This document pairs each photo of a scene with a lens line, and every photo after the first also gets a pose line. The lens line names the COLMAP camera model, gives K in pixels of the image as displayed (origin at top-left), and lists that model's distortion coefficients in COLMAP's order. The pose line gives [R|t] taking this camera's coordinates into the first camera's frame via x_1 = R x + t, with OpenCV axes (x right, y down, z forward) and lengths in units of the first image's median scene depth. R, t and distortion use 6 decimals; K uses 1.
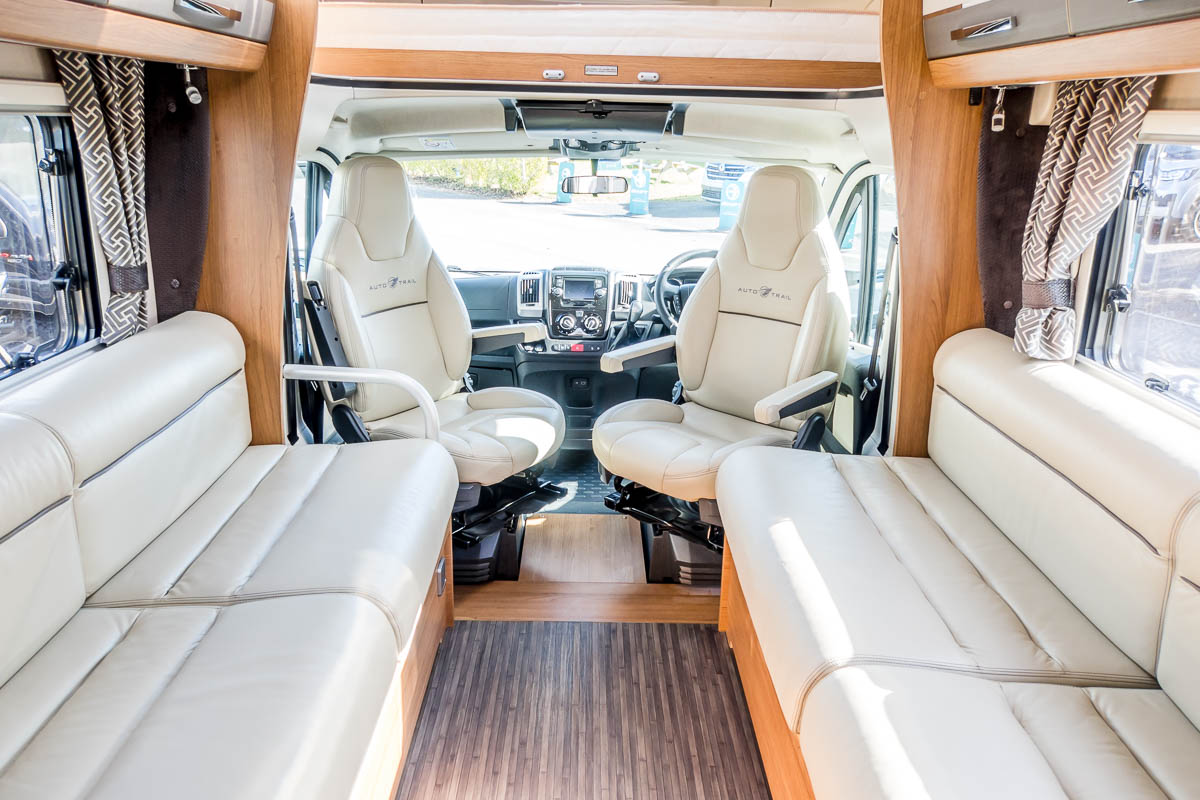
lens RADIAL K [[838.7, 0, 596.3], [0, 838.7, 335.8], [0, 0, 1]] dist [-0.011944, 0.001064]
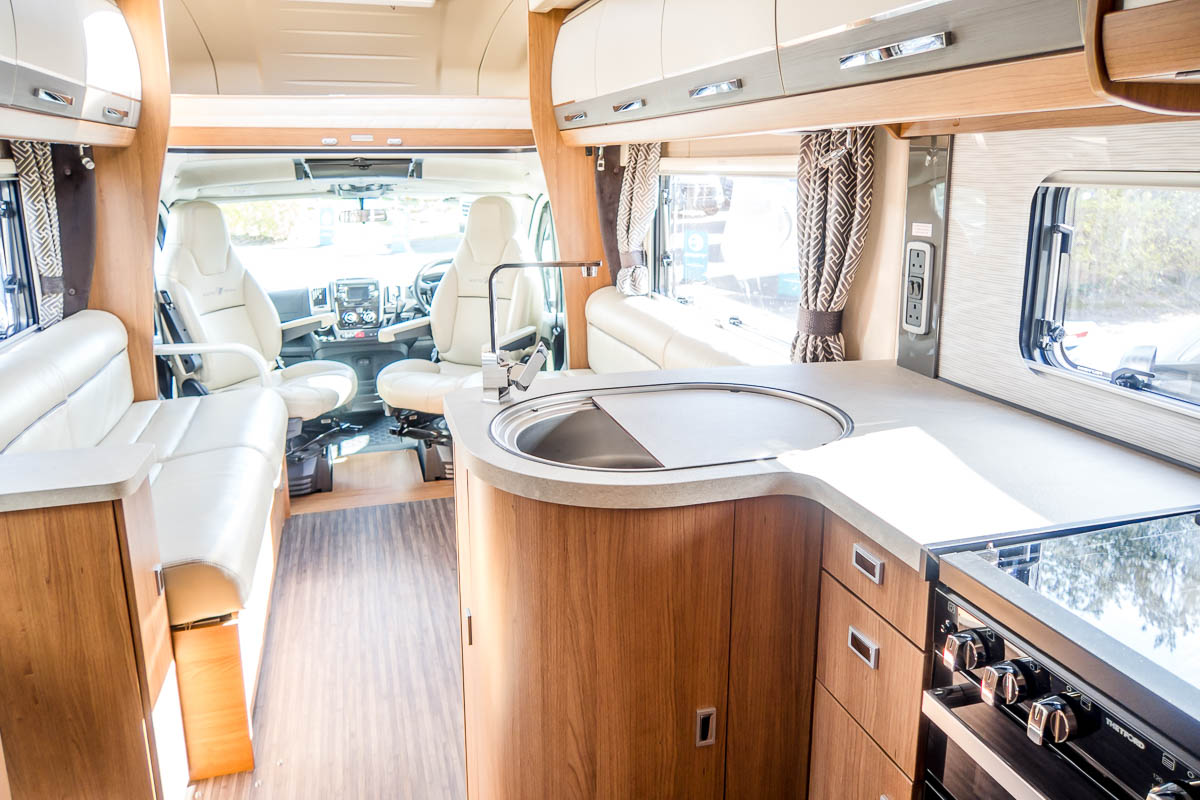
lens RADIAL K [[832.8, 0, 596.4], [0, 832.8, 338.1], [0, 0, 1]] dist [-0.013100, 0.003667]
pose [[0.960047, -0.083393, 0.267123, -0.021613], [0.094878, 0.995026, -0.030358, 0.141736], [-0.263263, 0.054489, 0.963184, -0.595430]]
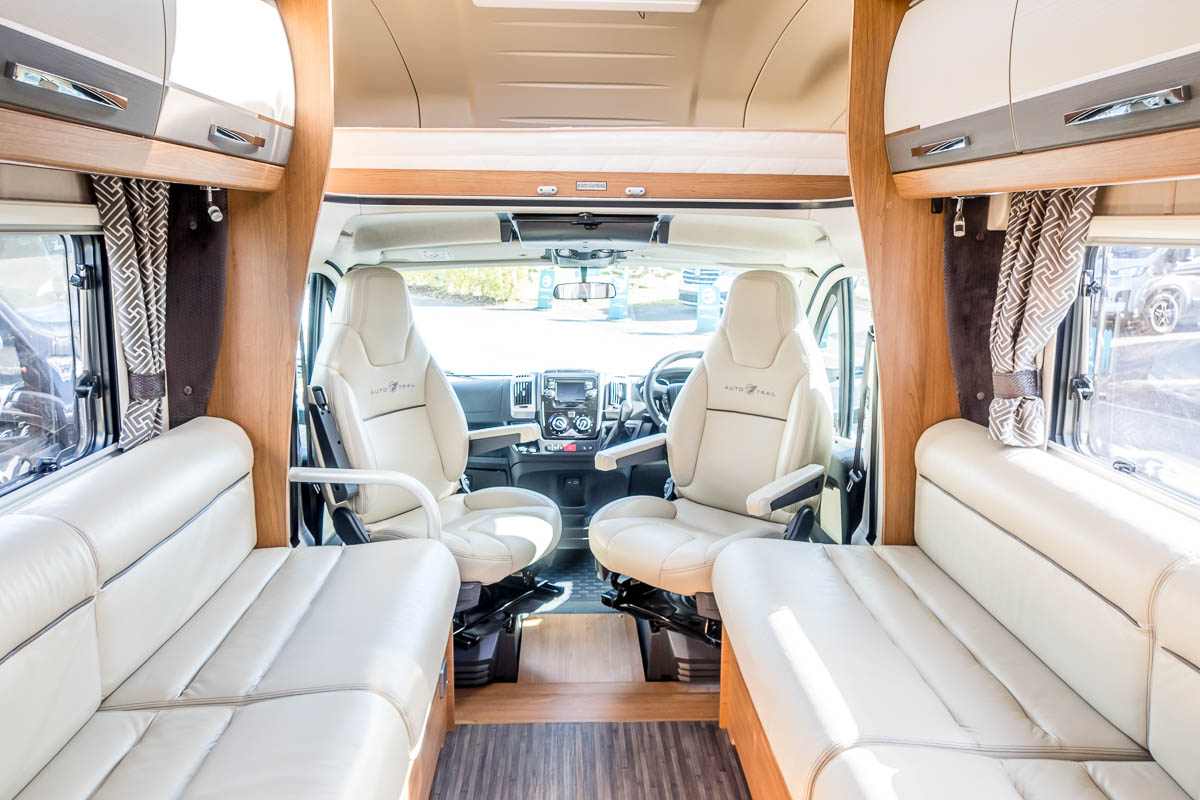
lens RADIAL K [[832.8, 0, 596.4], [0, 832.8, 338.1], [0, 0, 1]] dist [-0.013100, 0.003667]
pose [[0.999515, -0.016842, 0.026185, -0.021324], [0.019894, 0.992447, -0.121051, 0.007667], [-0.023949, 0.121514, 0.992301, -0.042535]]
